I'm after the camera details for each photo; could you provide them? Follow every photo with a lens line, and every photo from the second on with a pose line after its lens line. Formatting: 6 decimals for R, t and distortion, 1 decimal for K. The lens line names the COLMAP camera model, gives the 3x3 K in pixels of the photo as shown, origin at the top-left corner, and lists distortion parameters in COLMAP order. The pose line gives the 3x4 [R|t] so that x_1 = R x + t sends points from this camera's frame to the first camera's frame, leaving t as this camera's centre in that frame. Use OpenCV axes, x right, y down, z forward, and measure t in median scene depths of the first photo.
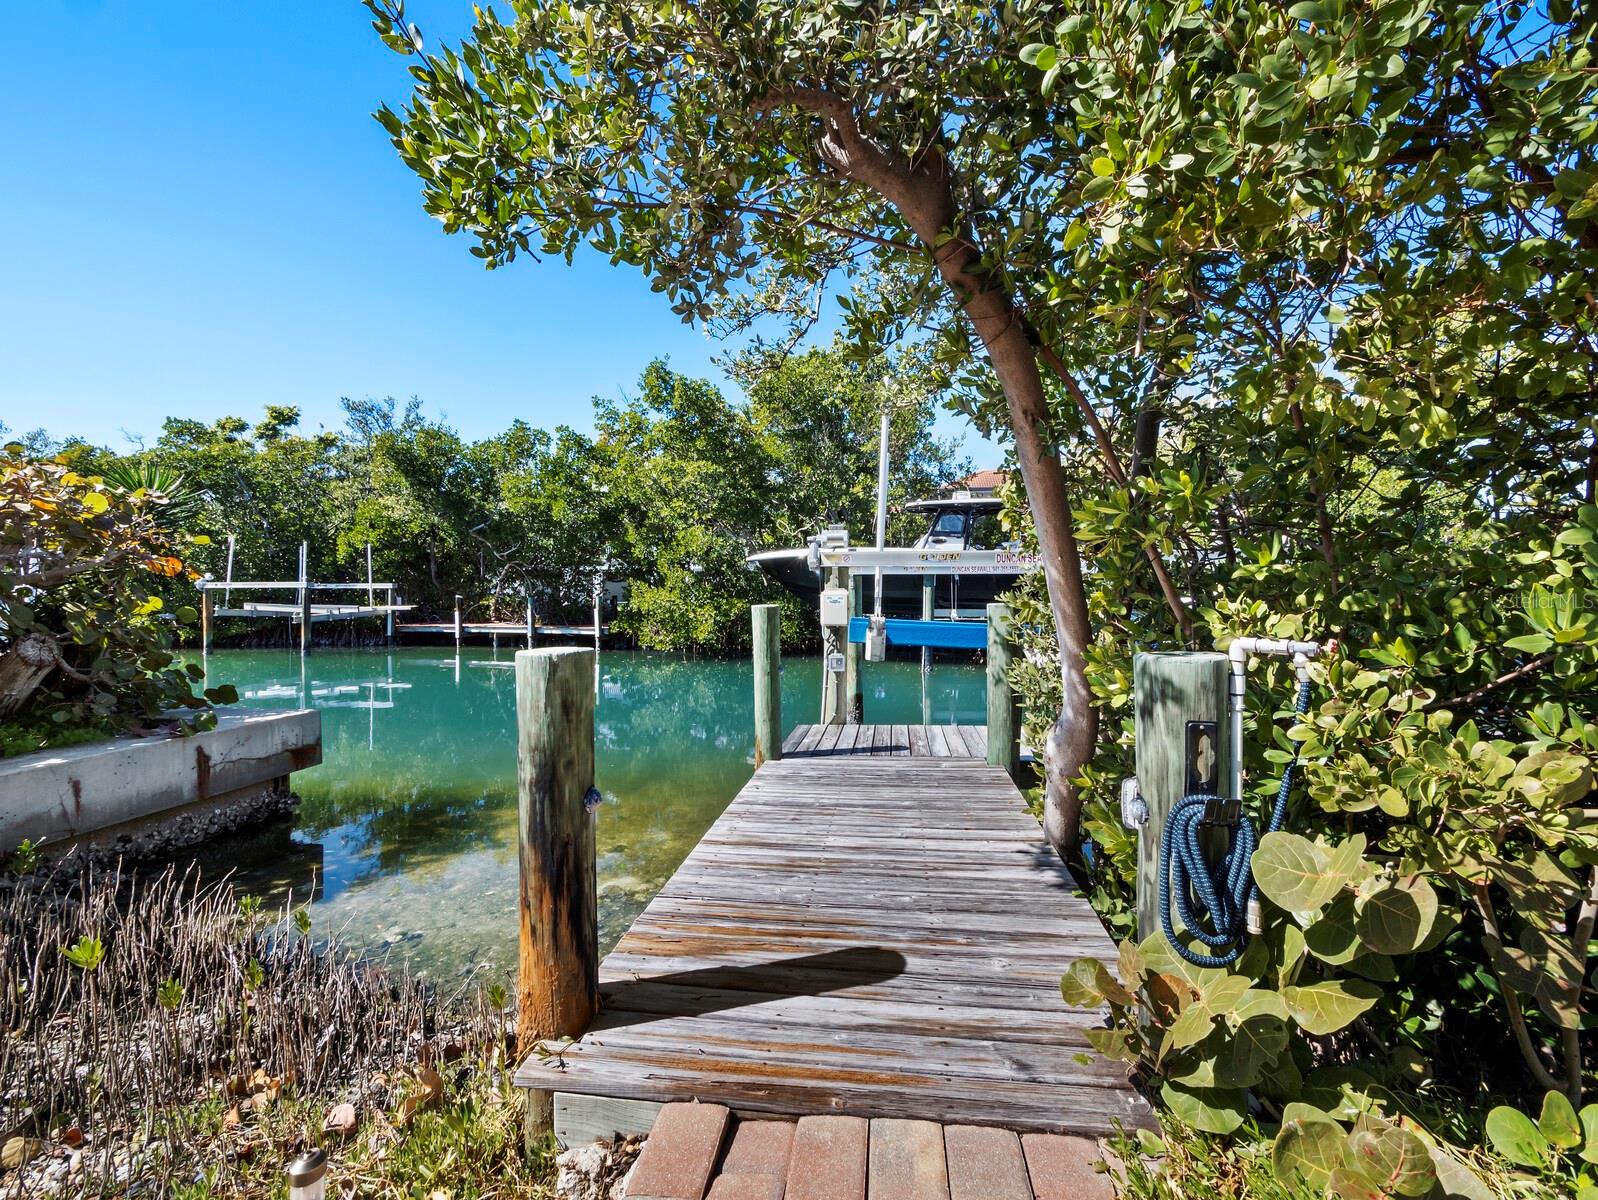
lens RADIAL K [[669.6, 0, 804.8], [0, 669.6, 589.7], [0, 0, 1]] dist [-0.006456, 0.000903]
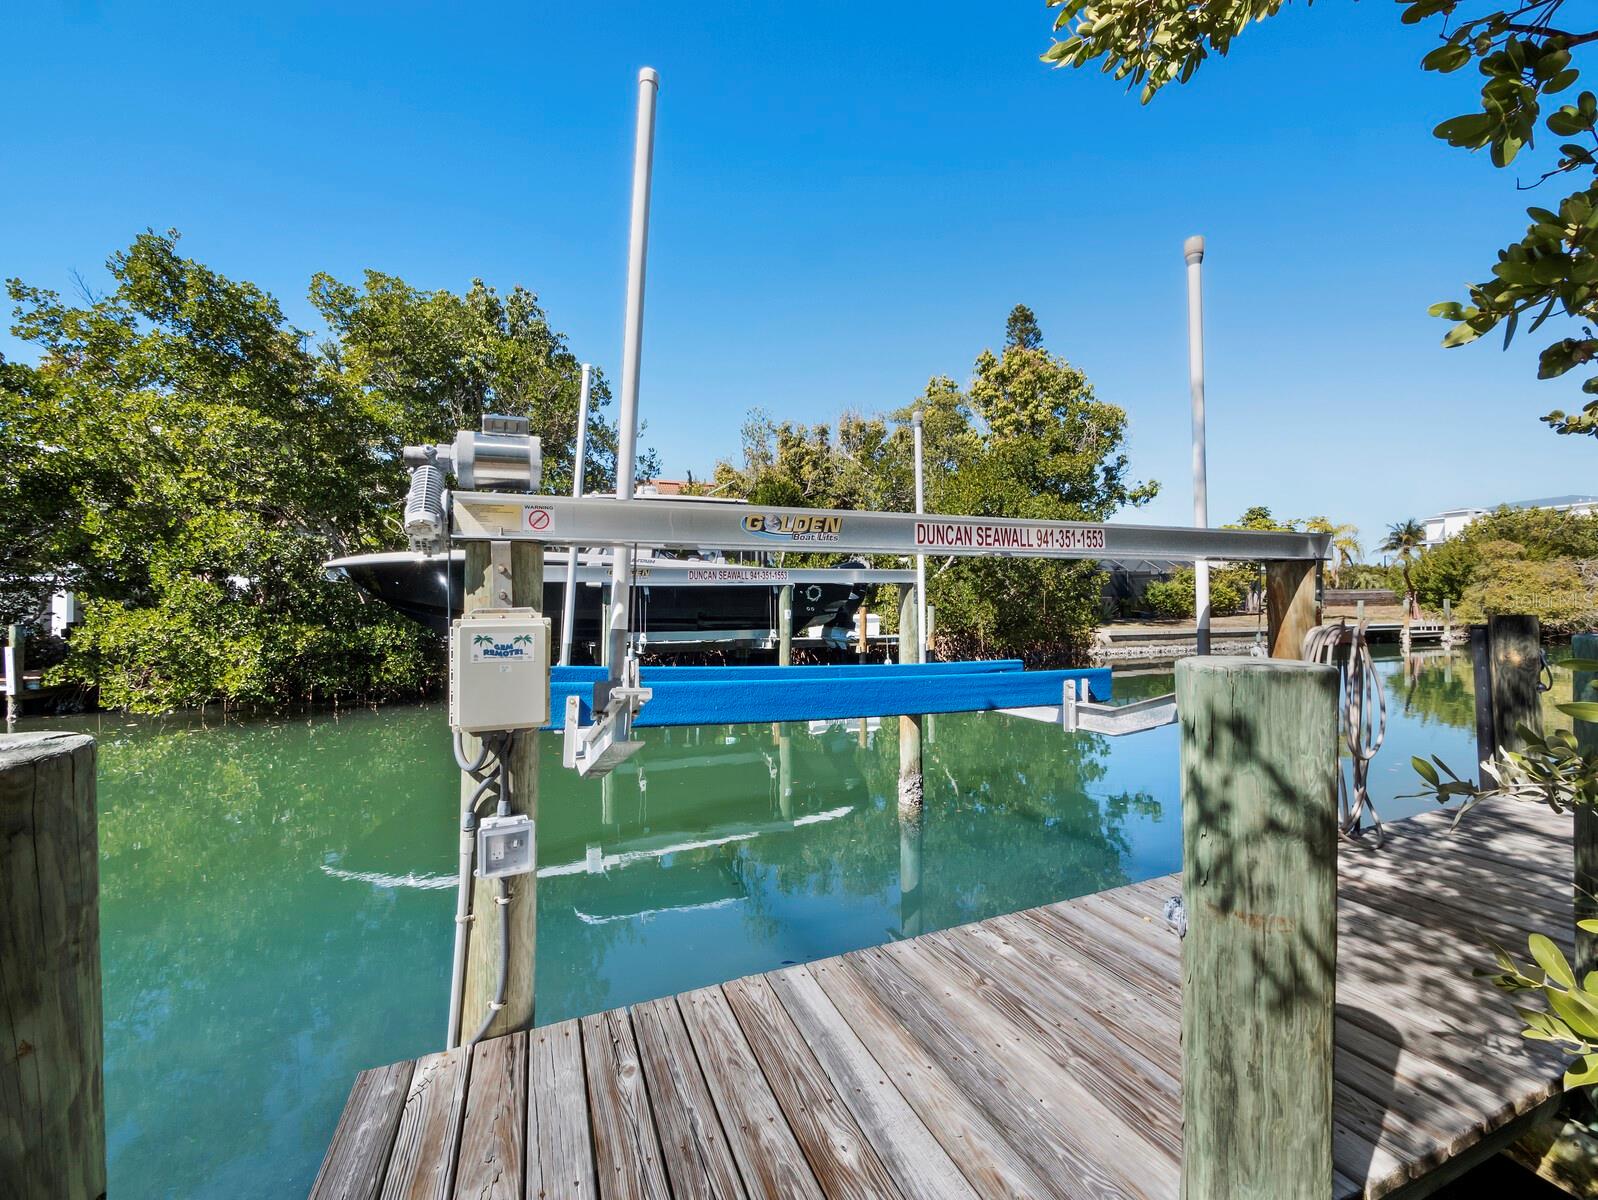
lens RADIAL K [[669.6, 0, 802.4], [0, 669.6, 586.0], [0, 0, 1]] dist [-0.006456, 0.000903]
pose [[0.873240, 0.008868, 0.487209, 0.004509], [0.007322, 0.999483, -0.031316, -0.000361], [-0.487235, 0.030914, 0.872724, 0.190202]]
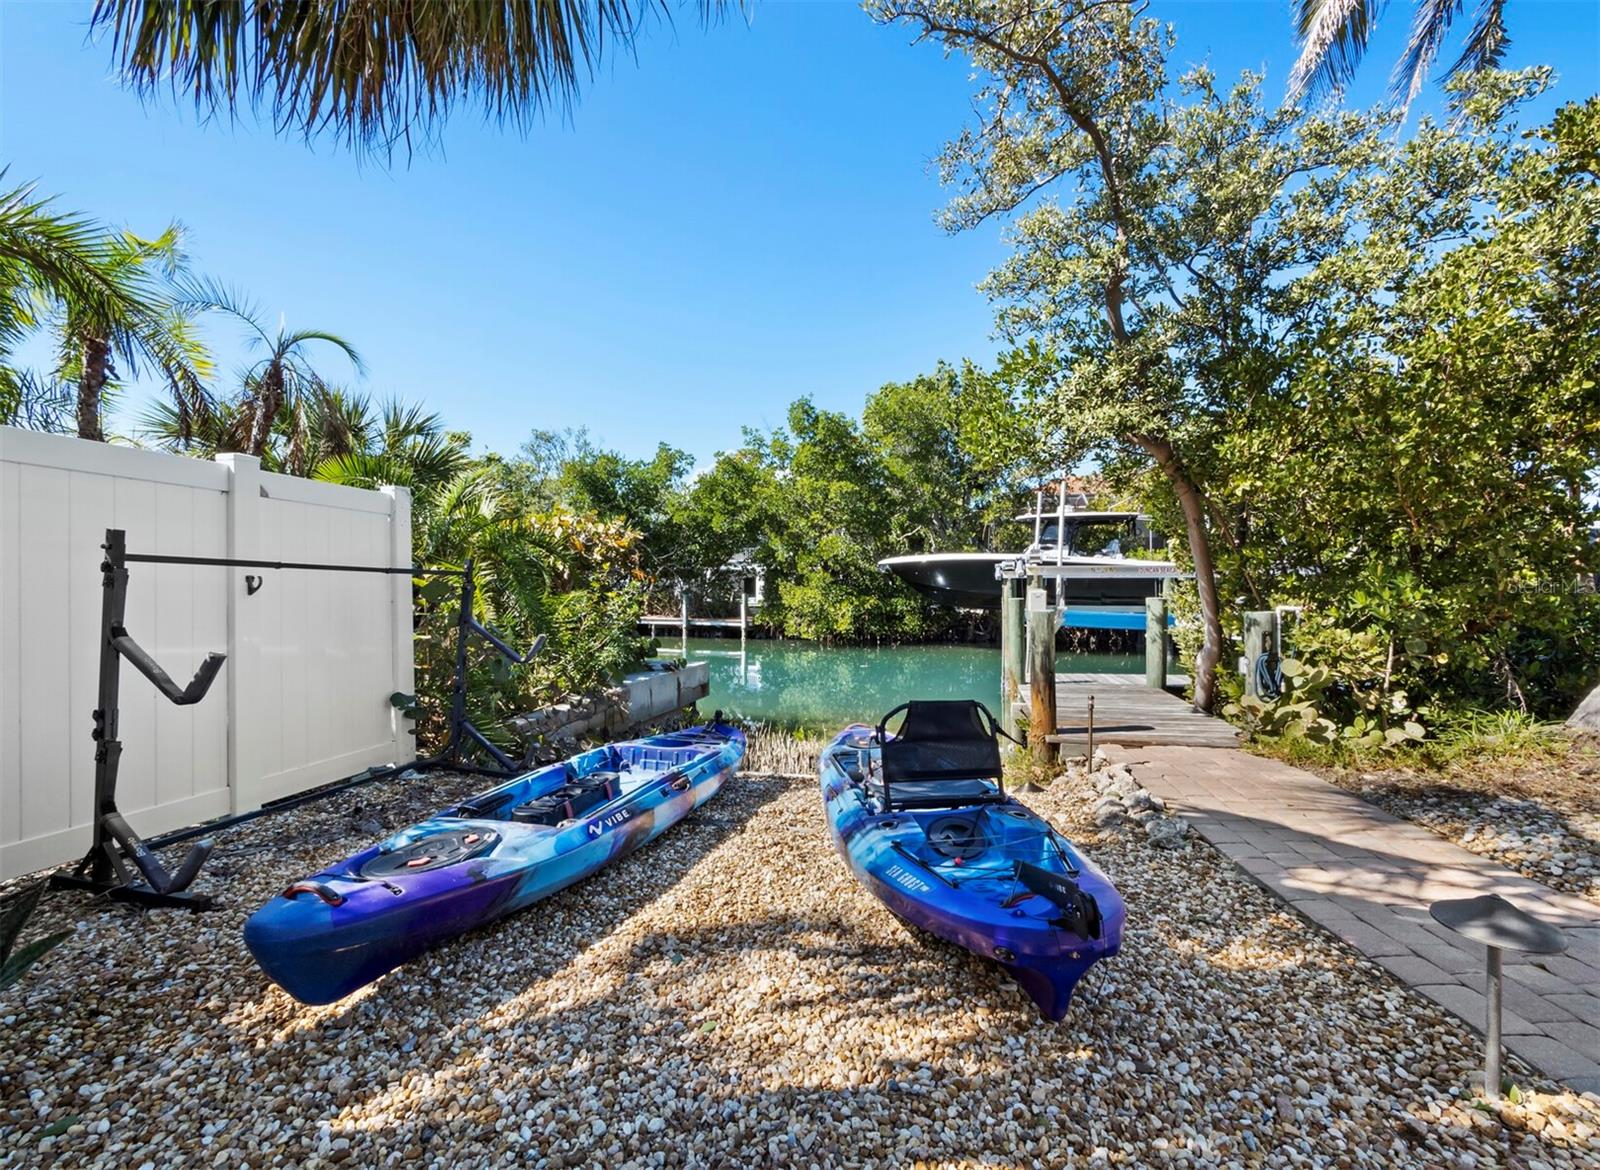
lens RADIAL K [[668.9, 0, 806.7], [0, 668.9, 574.6], [0, 0, 1]] dist [0.001529, 0.000117]
pose [[0.996136, 0.002276, -0.087793, -0.106141], [-0.004078, 0.999785, -0.020351, -0.000279], [0.087728, 0.020630, 0.995931, -0.192305]]
